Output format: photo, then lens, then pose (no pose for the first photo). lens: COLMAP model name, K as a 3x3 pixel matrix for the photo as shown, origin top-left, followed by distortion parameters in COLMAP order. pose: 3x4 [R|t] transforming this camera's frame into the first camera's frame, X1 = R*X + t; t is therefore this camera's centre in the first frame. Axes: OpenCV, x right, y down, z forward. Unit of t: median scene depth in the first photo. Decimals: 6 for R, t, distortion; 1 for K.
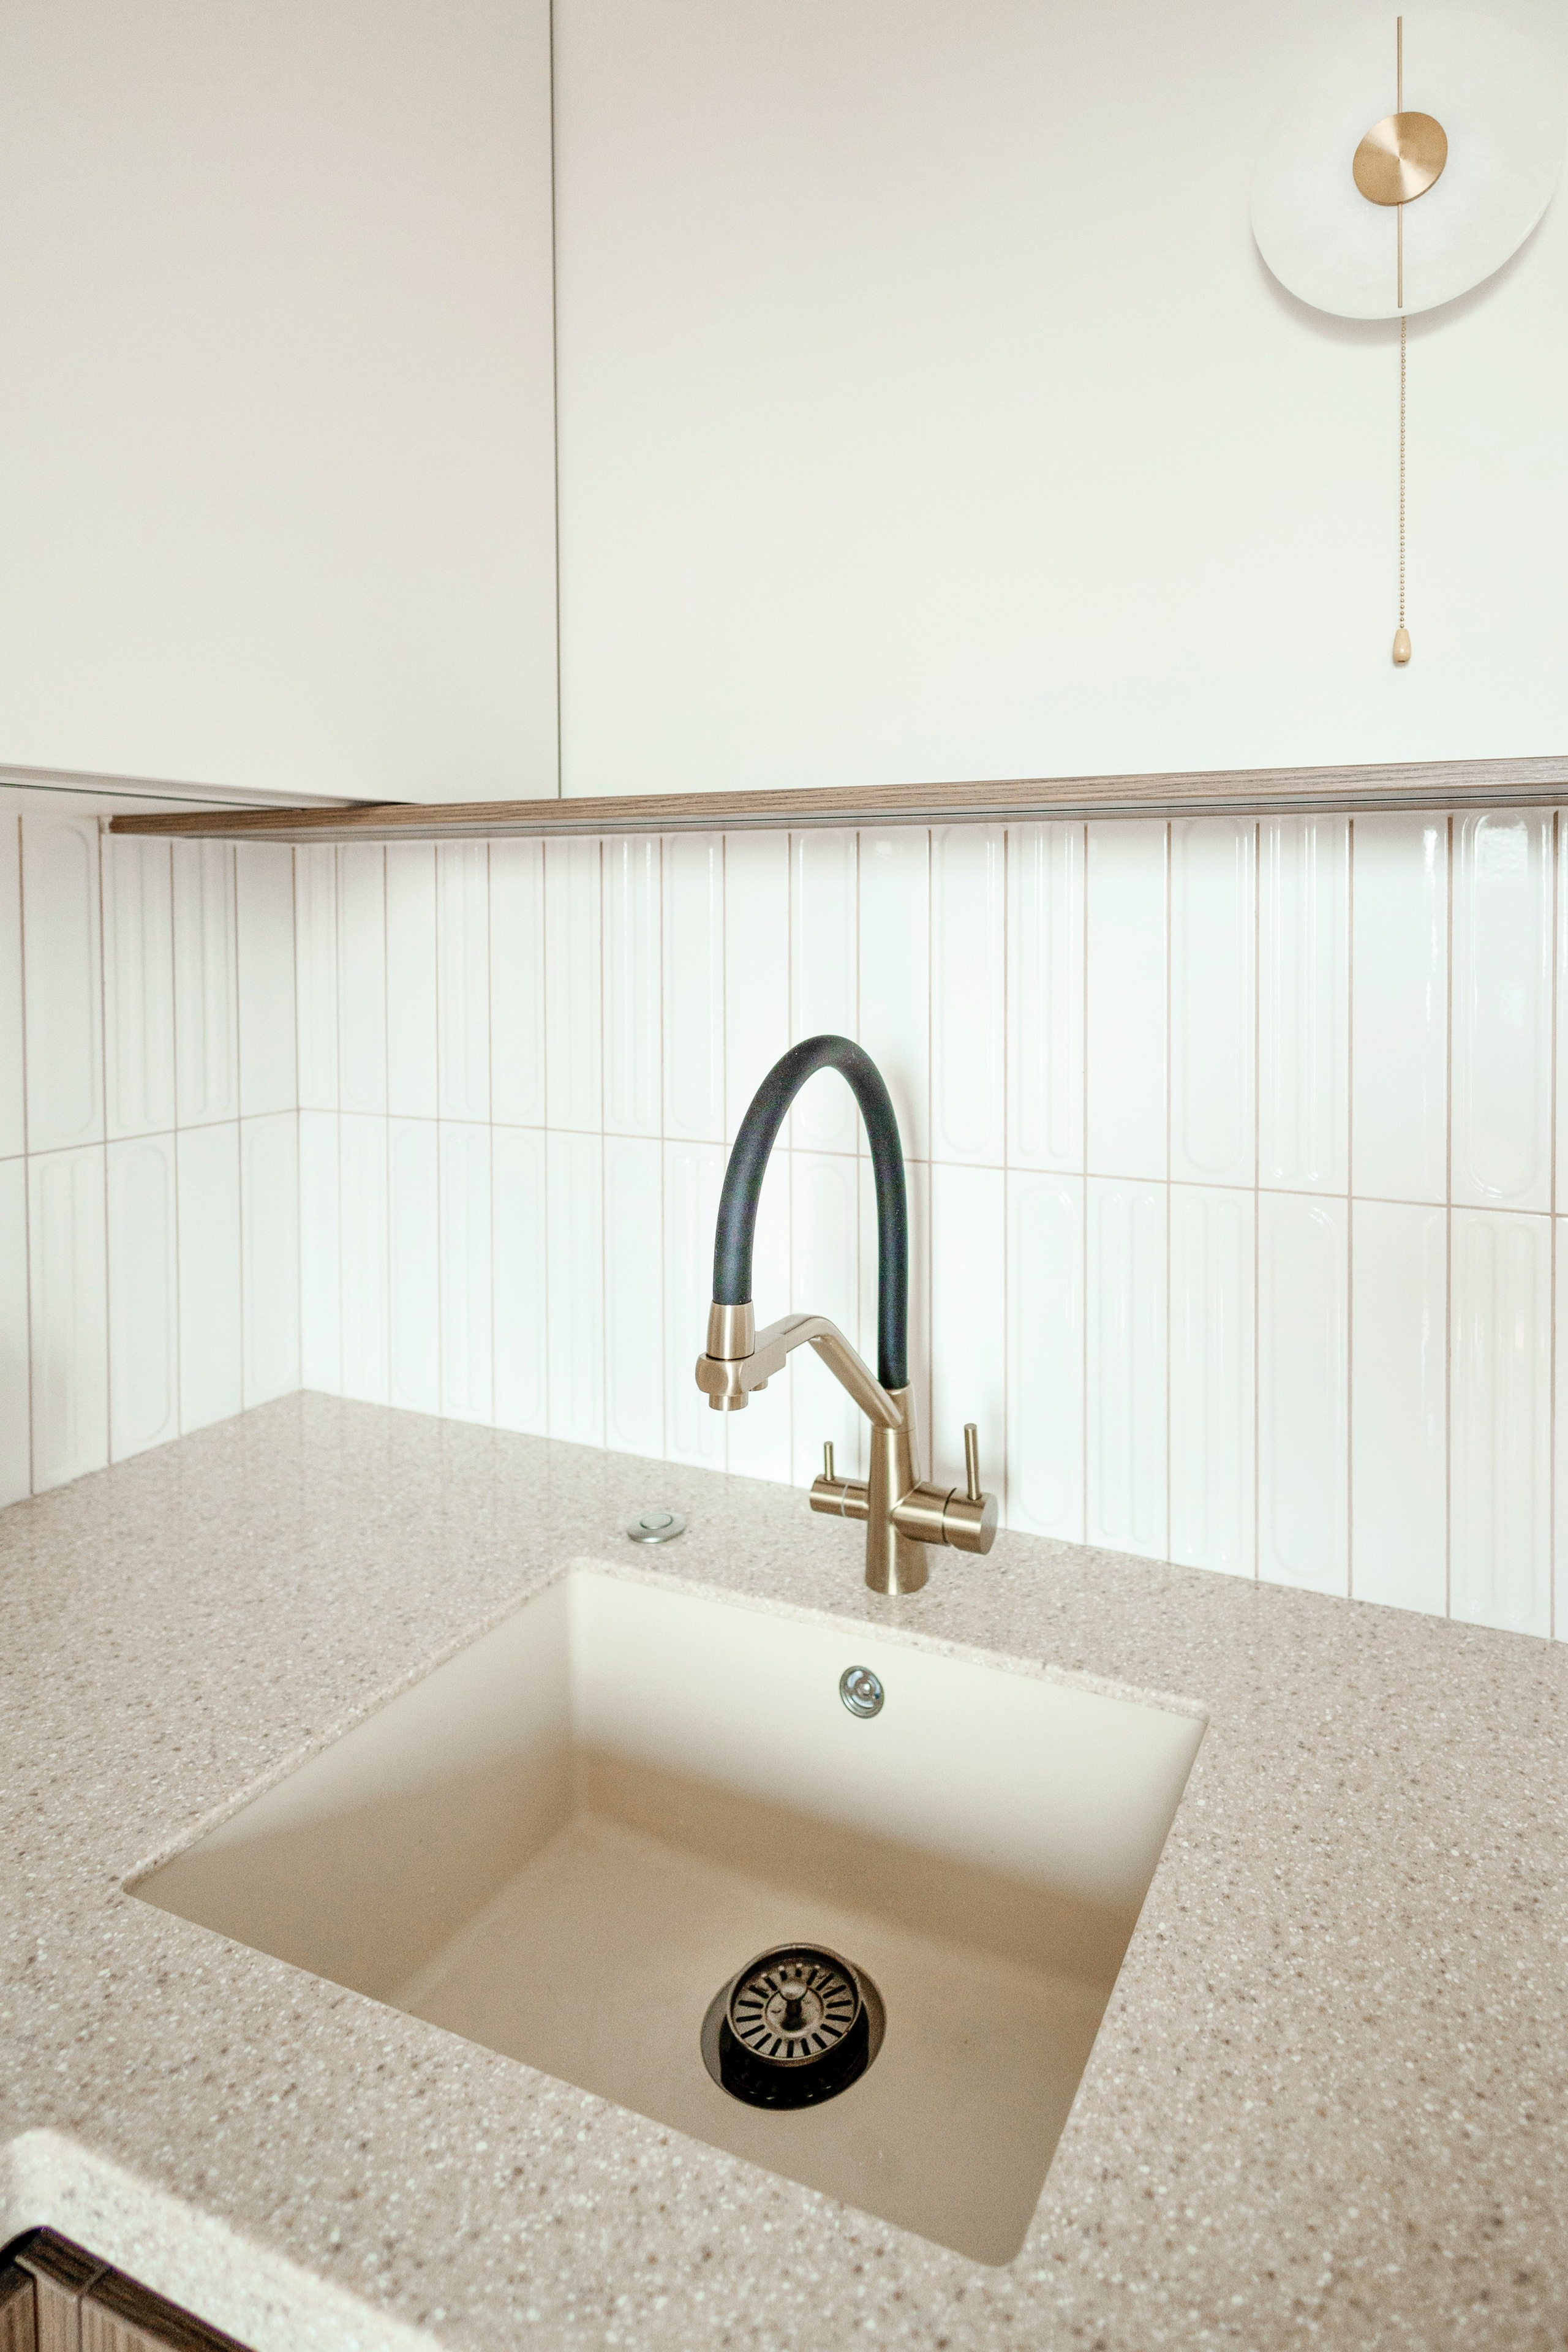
lens RADIAL K [[1109.0, 0, 986.2], [0, 1109.0, 892.5], [0, 0, 1]] dist [0.001217, -0.001891]
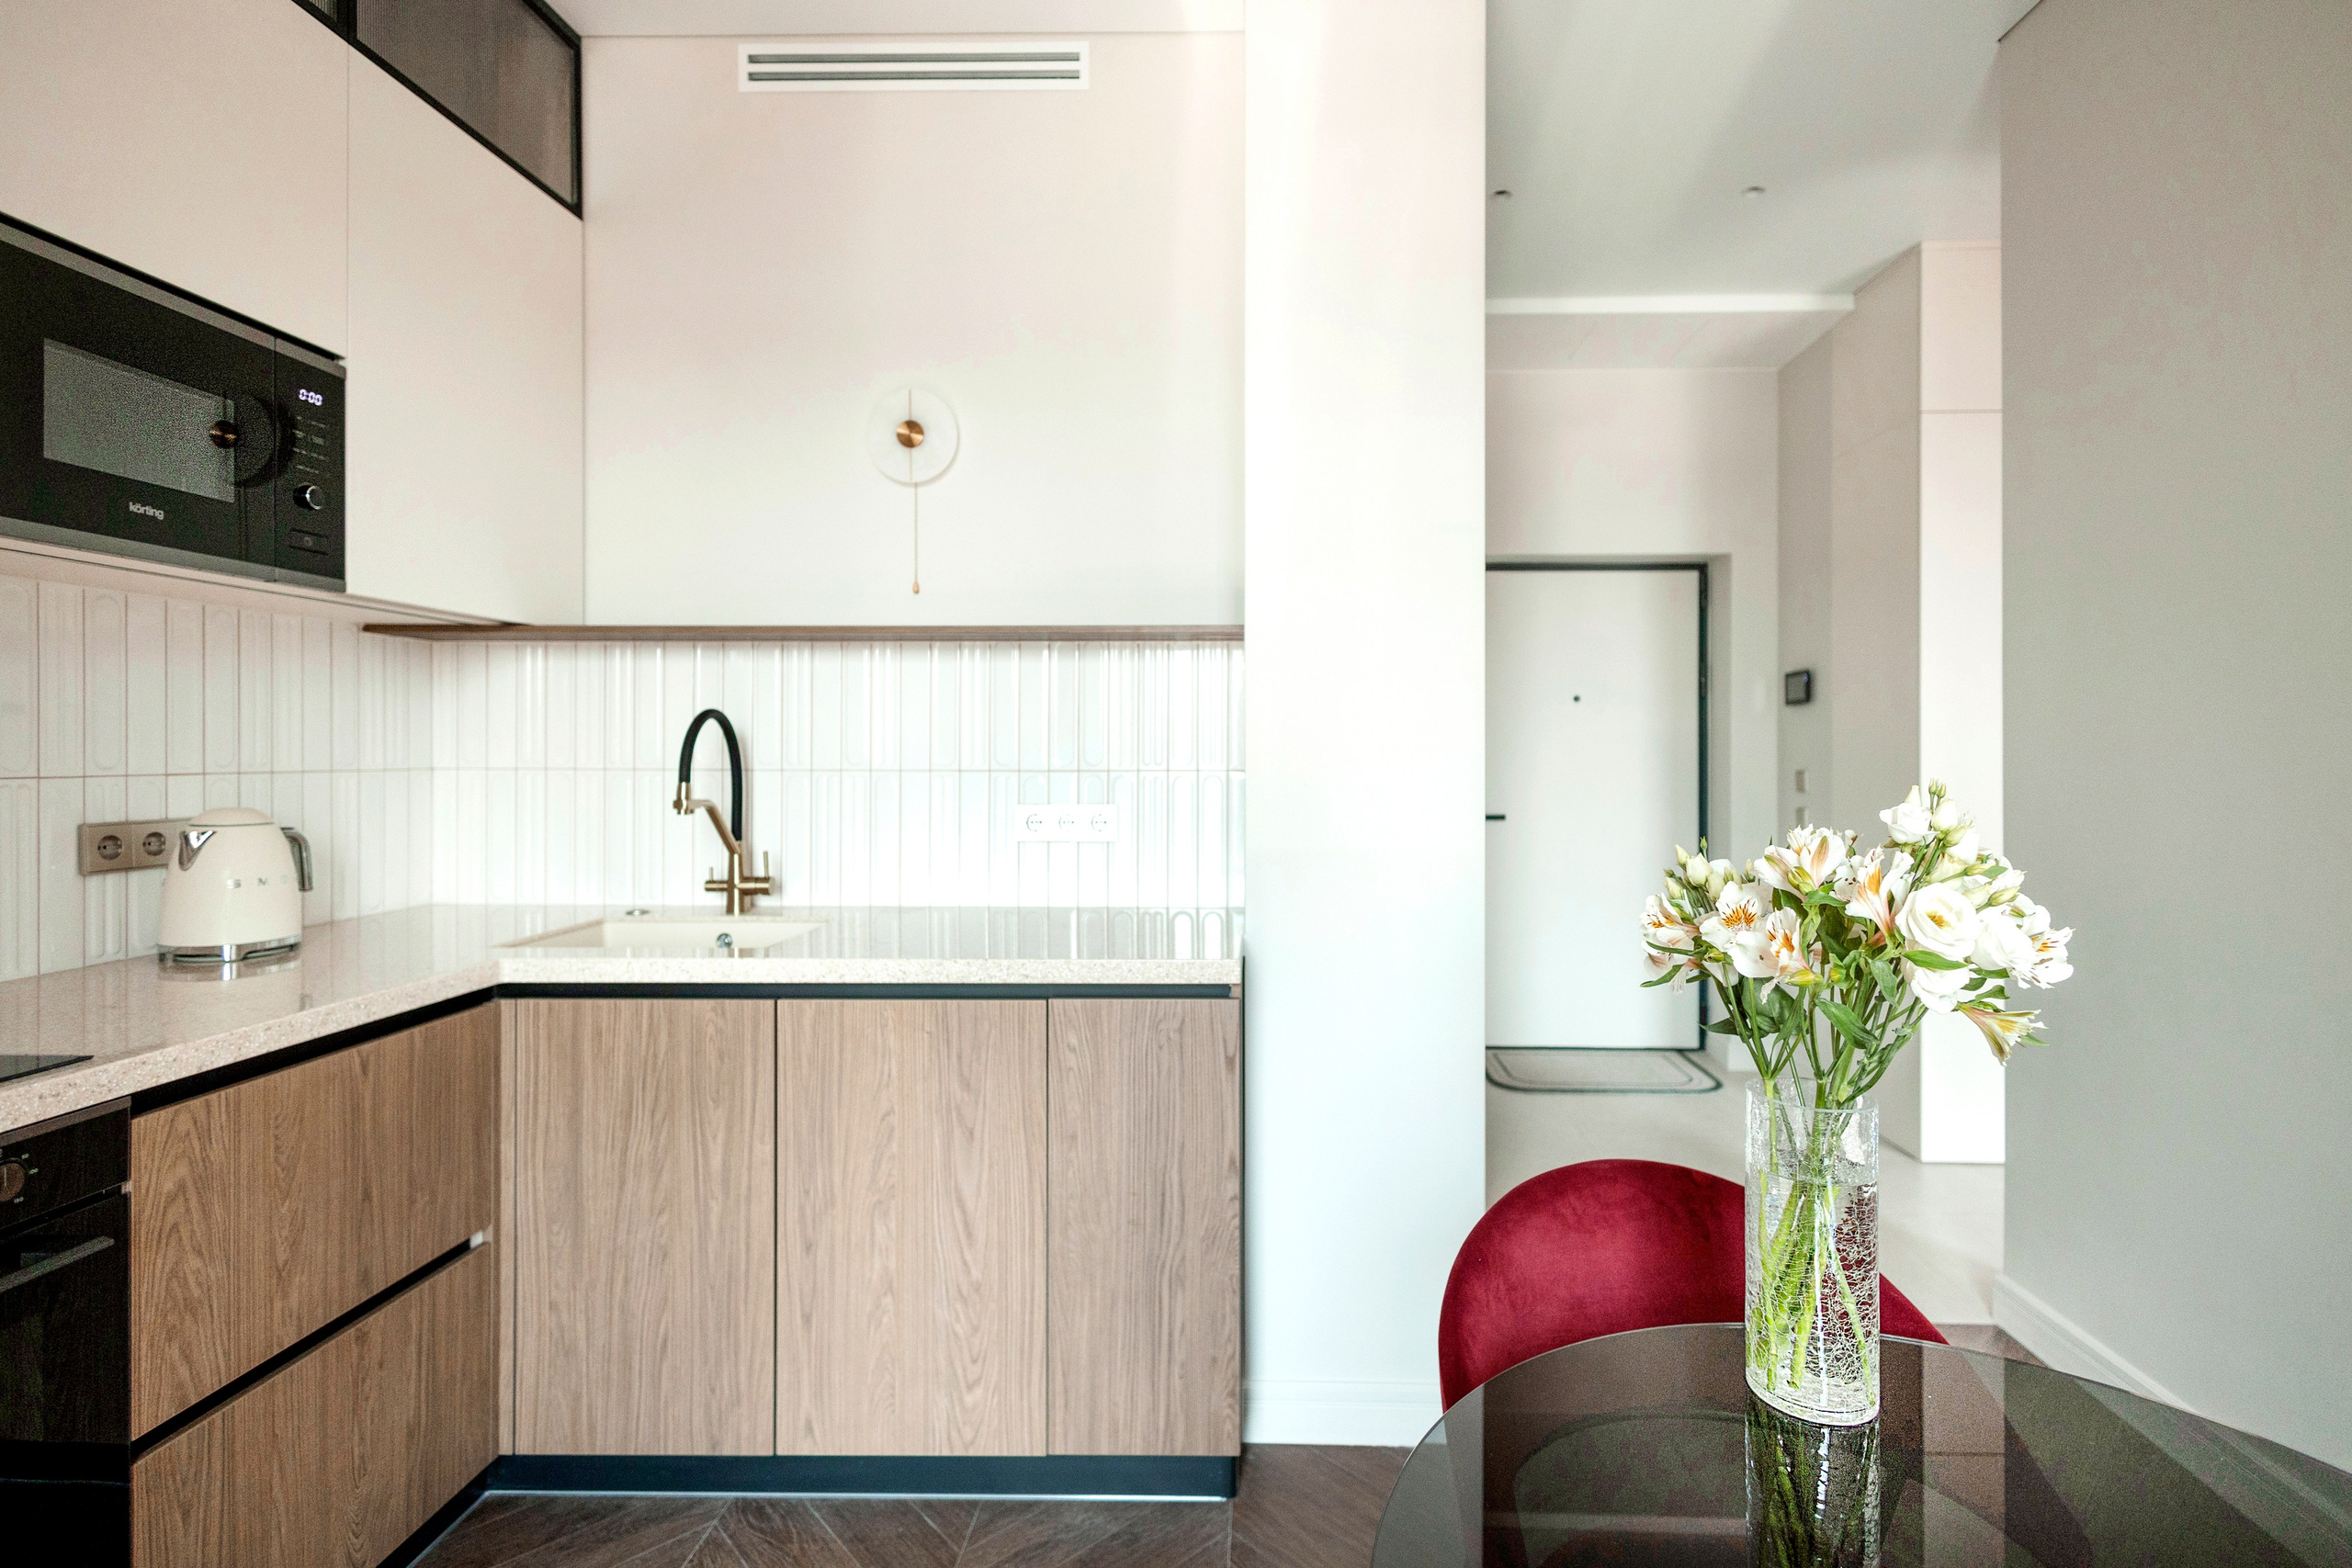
lens RADIAL K [[1108.9, 0, 1239.7], [0, 1108.9, 757.0], [0, 0, 1]] dist [0.001217, -0.001891]
pose [[0.953815, 0.009640, 0.300240, 0.284708], [-0.010118, 0.999949, 0.000038, 0.222053], [-0.300225, -0.003074, 0.953864, -2.053848]]
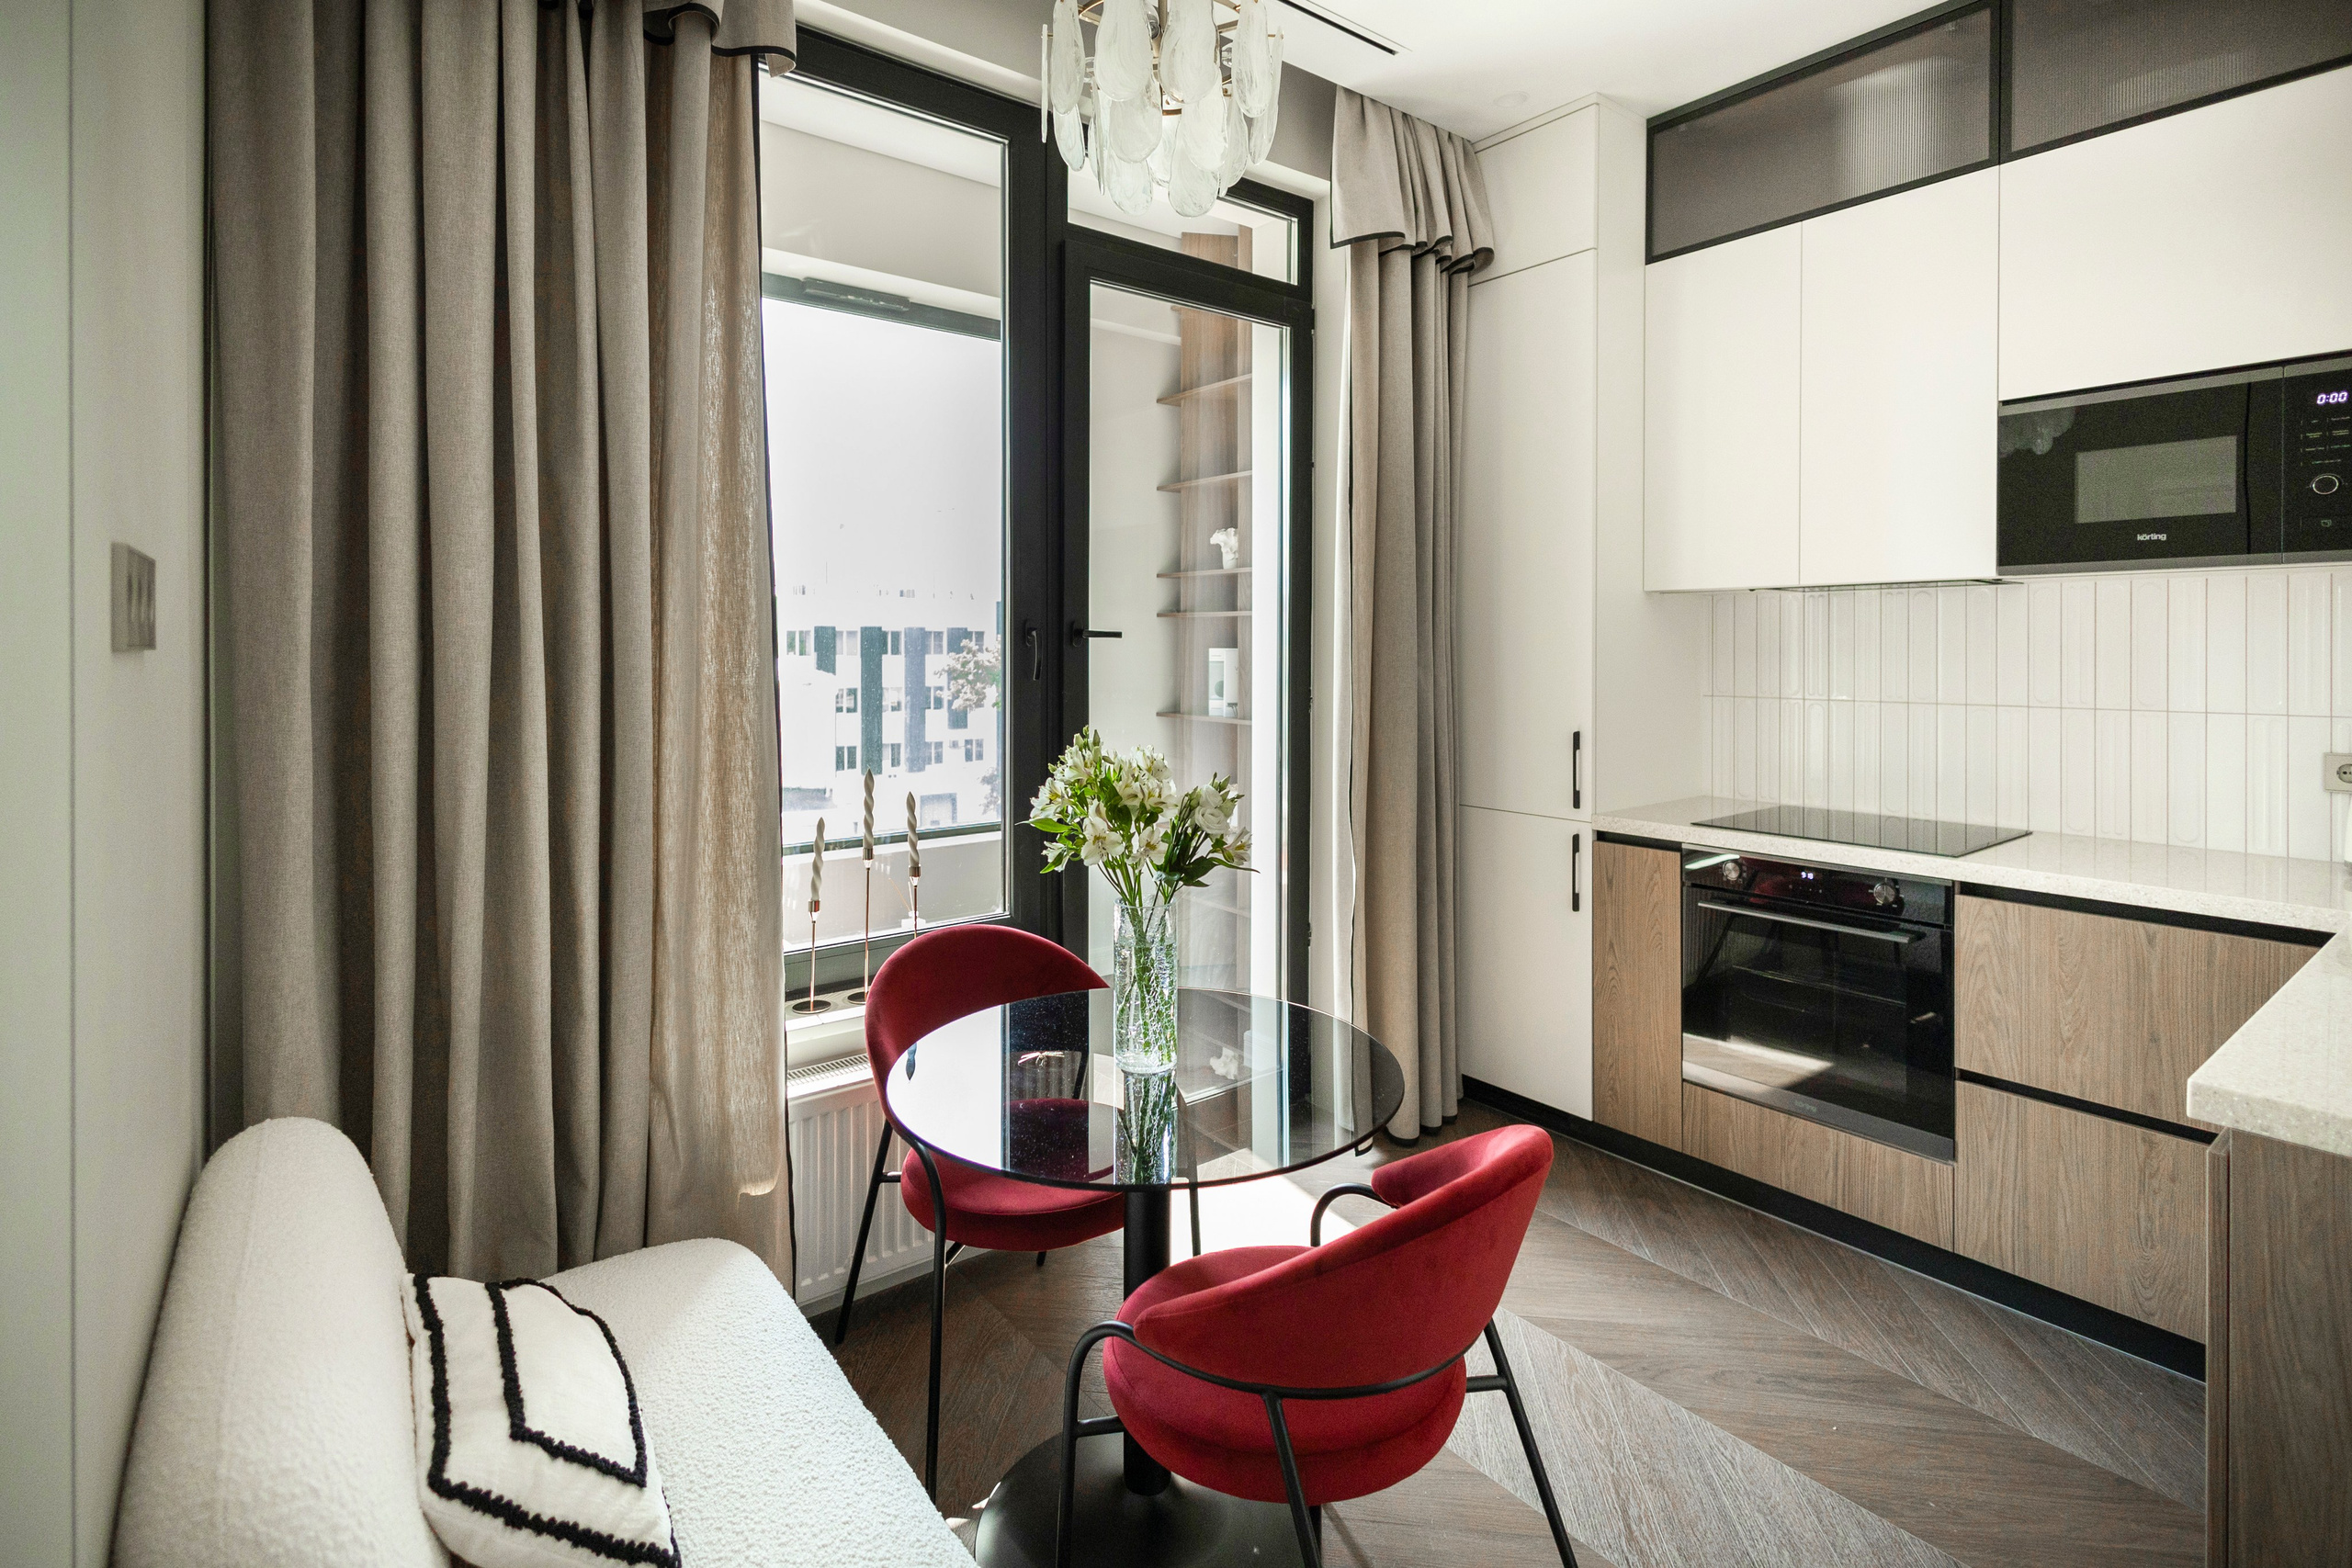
lens RADIAL K [[1108.9, 0, 1172.9], [0, 1108.9, 642.0], [0, 0, 1]] dist [0.001217, -0.001891]
pose [[-0.544324, 0.003995, -0.838866, 2.709532], [0.005066, 0.999986, 0.001476, 0.078961], [0.838860, -0.003446, -0.544337, -0.316456]]
